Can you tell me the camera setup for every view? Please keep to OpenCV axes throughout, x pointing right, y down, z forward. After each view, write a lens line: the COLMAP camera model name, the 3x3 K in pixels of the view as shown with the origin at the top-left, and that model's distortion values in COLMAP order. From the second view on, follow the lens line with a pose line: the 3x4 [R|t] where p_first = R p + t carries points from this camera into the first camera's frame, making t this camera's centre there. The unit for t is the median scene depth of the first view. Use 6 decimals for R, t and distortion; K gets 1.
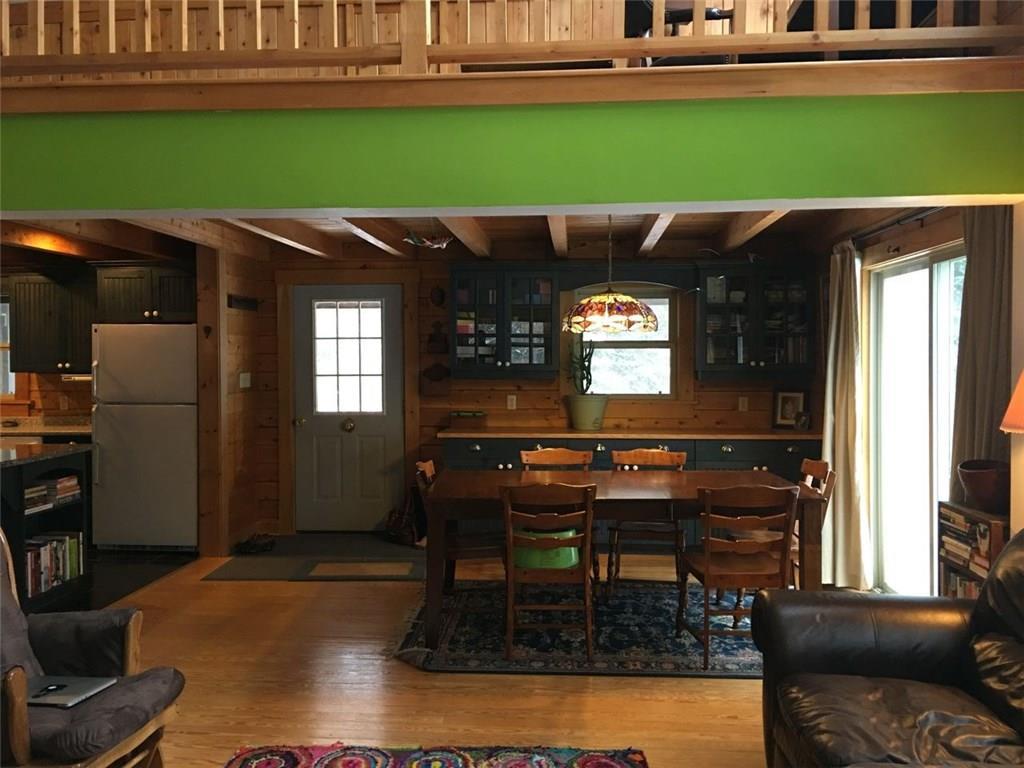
lens RADIAL K [[875.9, 0, 512.0], [0, 875.9, 384.0], [0, 0, 1]] dist [0.008292, -0.005715]
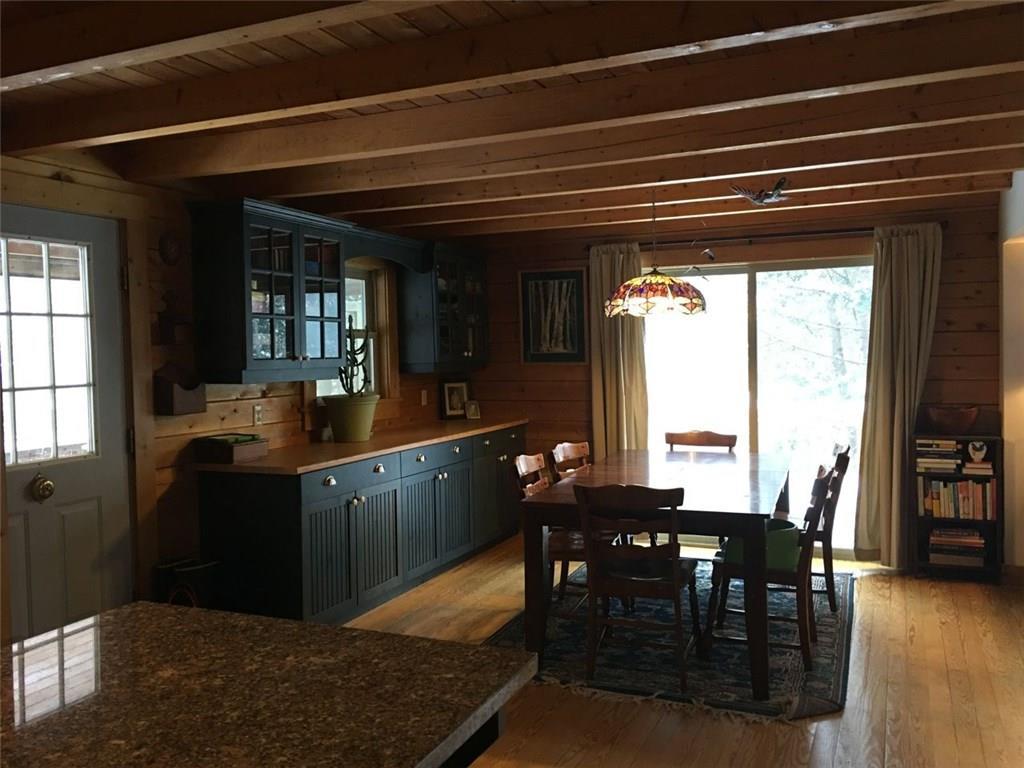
lens RADIAL K [[875.9, 0, 512.0], [0, 875.9, 384.0], [0, 0, 1]] dist [0.008292, -0.005715]
pose [[0.331798, -0.043554, 0.942345, -0.603135], [0.046003, 0.998492, 0.029951, -0.015775], [-0.942228, 0.033412, 0.333301, 0.612636]]
